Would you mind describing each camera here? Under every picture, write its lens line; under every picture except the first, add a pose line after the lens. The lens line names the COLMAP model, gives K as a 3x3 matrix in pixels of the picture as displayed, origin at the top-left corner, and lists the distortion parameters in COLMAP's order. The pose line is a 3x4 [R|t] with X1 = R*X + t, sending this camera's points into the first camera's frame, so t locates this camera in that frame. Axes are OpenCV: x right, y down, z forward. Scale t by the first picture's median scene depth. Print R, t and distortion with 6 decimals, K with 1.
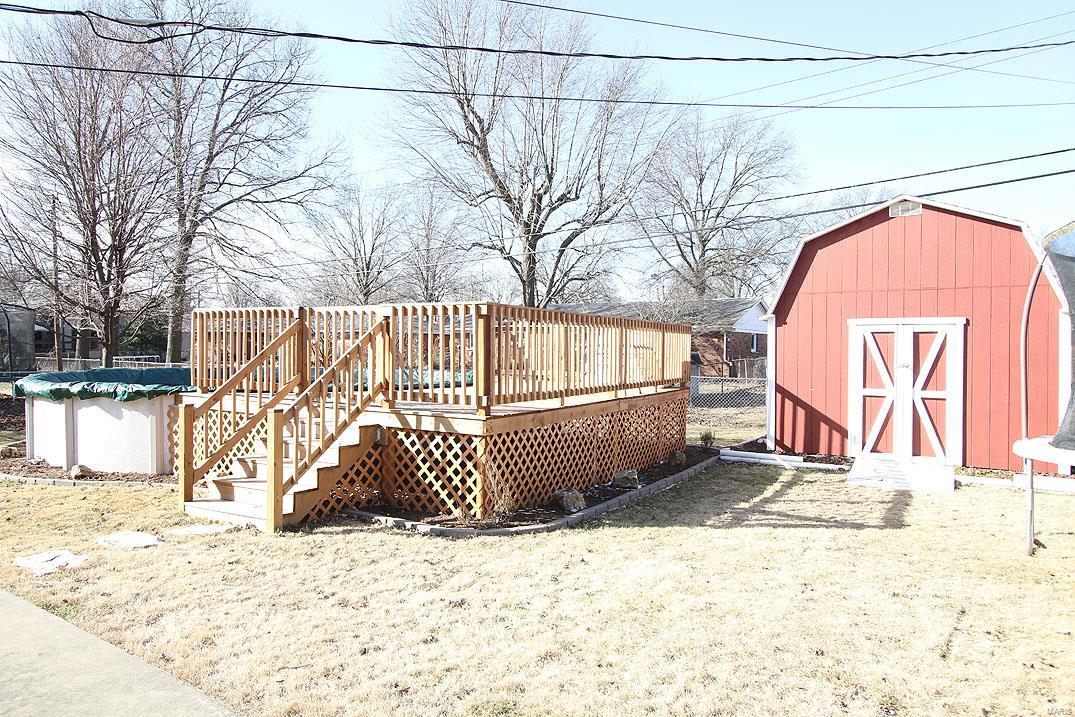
lens RADIAL K [[714.5, 0, 536.8], [0, 714.5, 356.8], [0, 0, 1]] dist [0.005297, 0.001199]
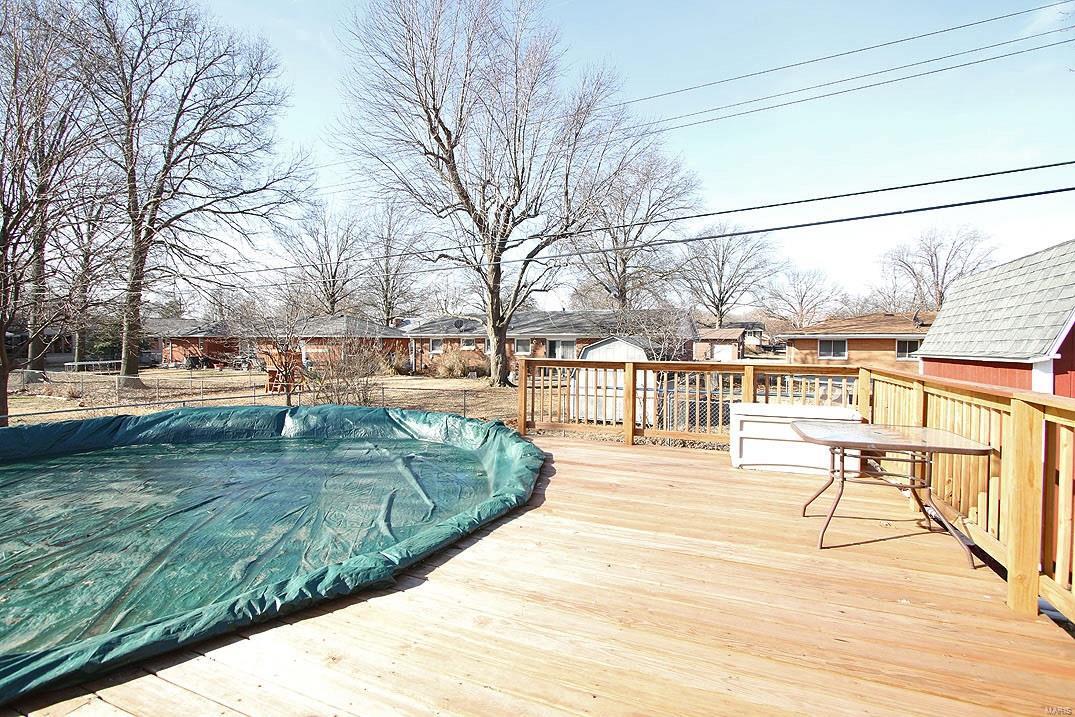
lens RADIAL K [[489.0, 0, 536.8], [0, 489.0, 351.3], [0, 0, 1]] dist [-0.011788, 0.000264]
pose [[0.987200, -0.011791, 0.159051, -0.056958], [0.009539, 0.999843, 0.014918, -0.024371], [-0.159202, -0.013210, 0.987158, 0.243085]]
